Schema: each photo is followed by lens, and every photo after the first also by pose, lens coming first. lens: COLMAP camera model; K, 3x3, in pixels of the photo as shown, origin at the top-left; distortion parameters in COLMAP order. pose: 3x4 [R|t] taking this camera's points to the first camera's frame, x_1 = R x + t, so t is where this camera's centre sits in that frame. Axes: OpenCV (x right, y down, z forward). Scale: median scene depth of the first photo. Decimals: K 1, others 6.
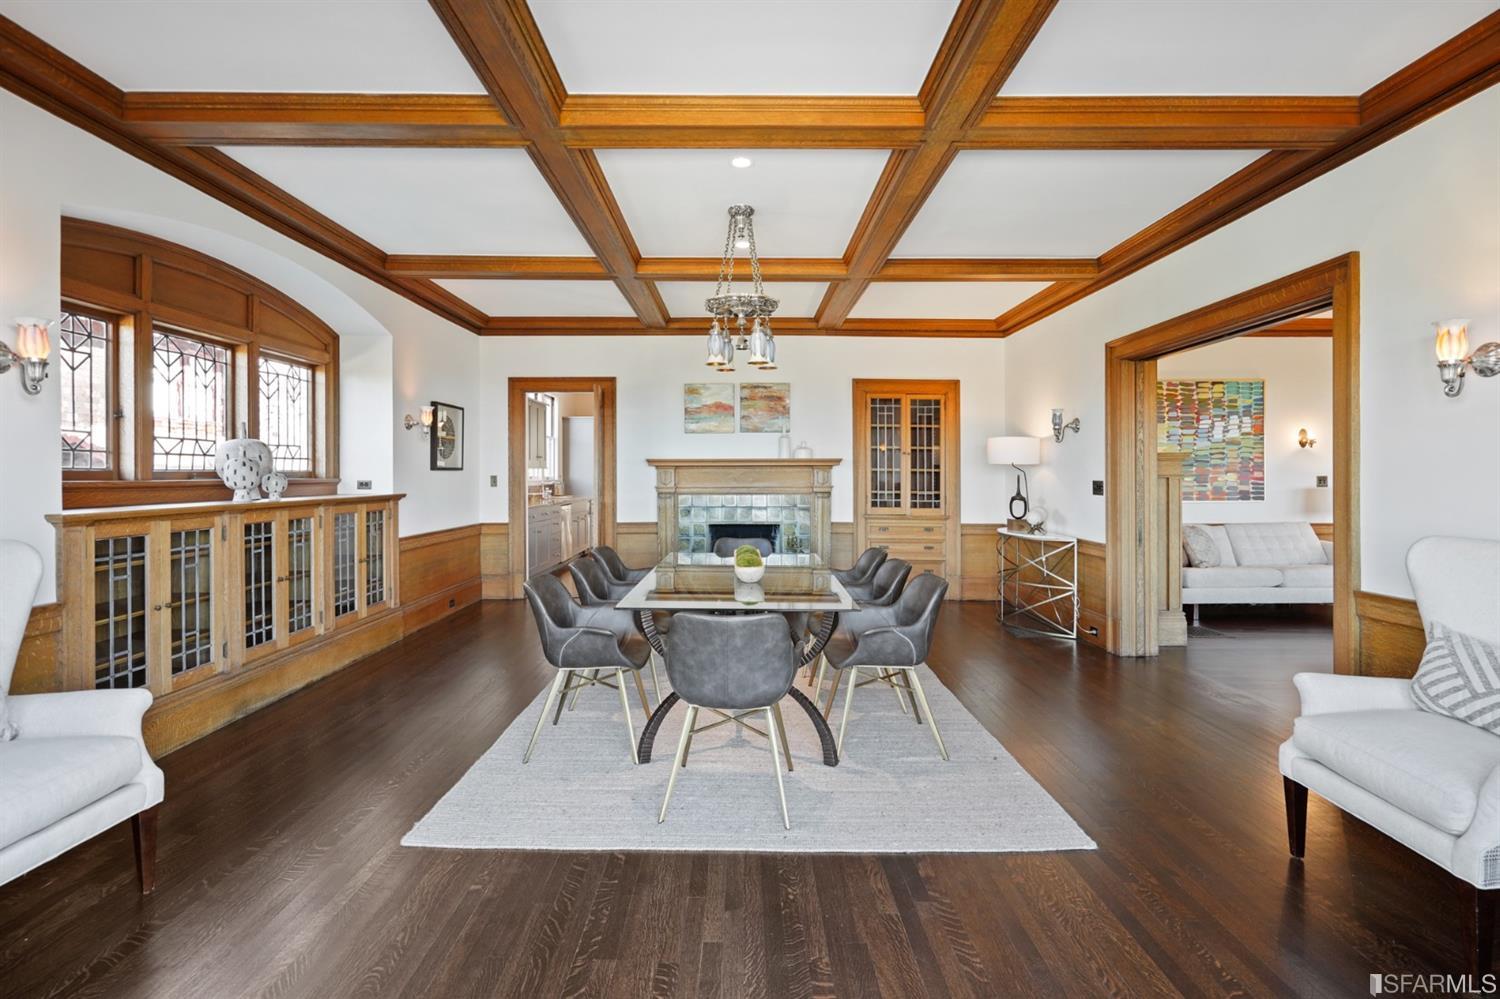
lens RADIAL K [[696.3, 0, 722.8], [0, 696.3, 469.9], [0, 0, 1]] dist [0.031066, -0.001687]
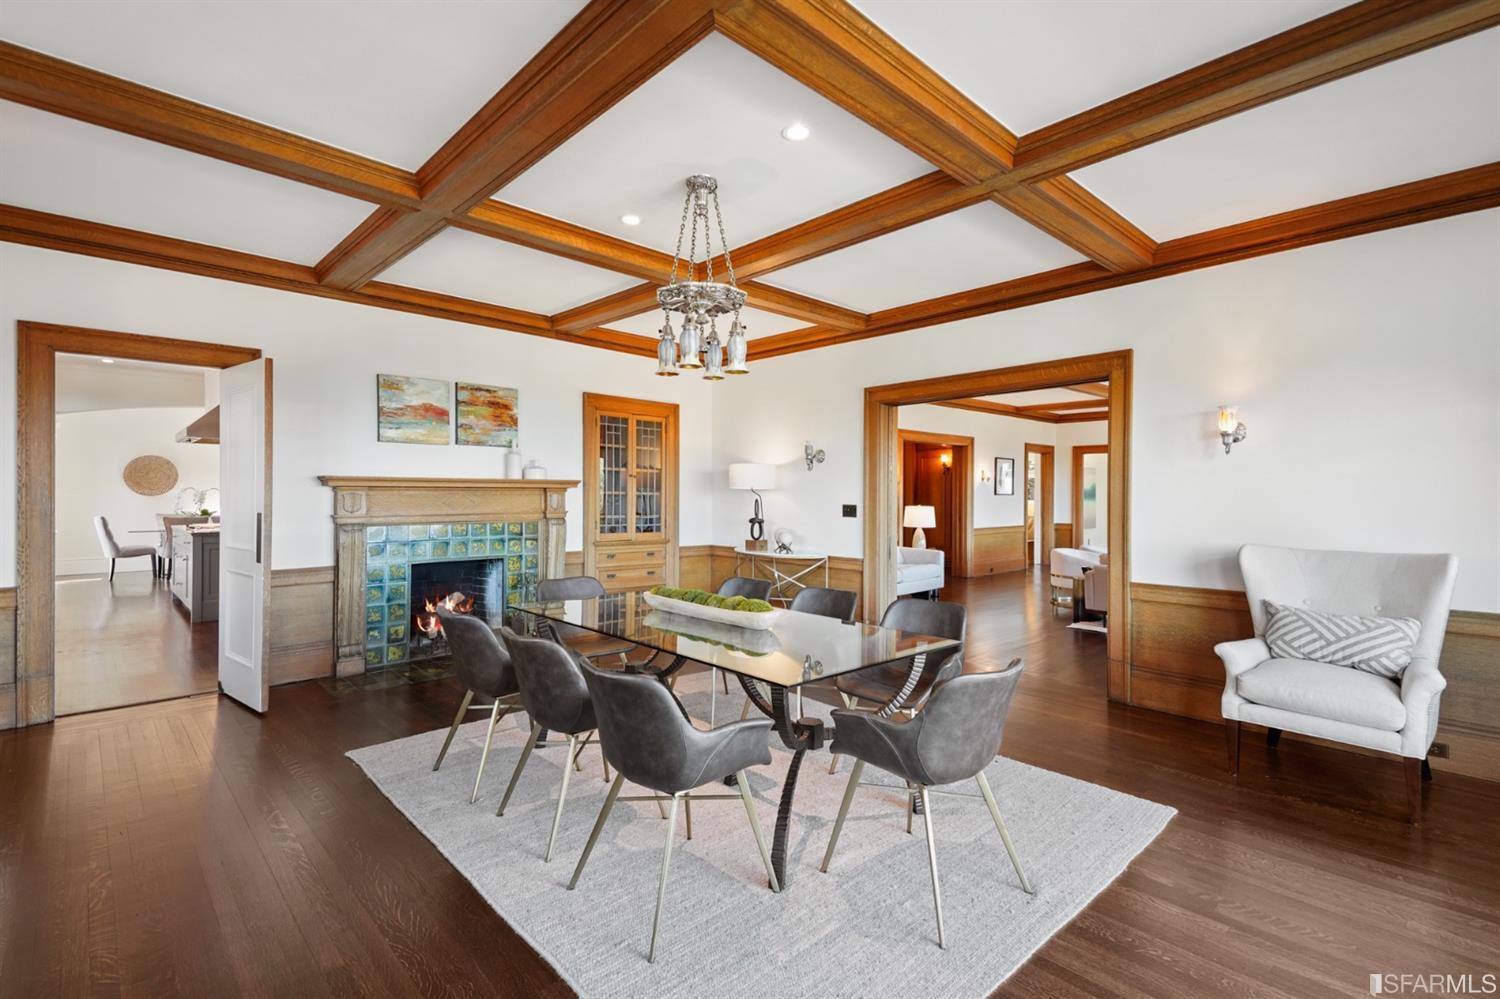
lens RADIAL K [[696.3, 0, 747.9], [0, 696.3, 498.5], [0, 0, 1]] dist [0.031066, -0.001687]
pose [[0.733539, -0.001065, 0.679646, -0.272204], [-0.008978, 0.999896, 0.011257, -0.004983], [-0.679588, -0.014360, 0.733454, 0.194674]]
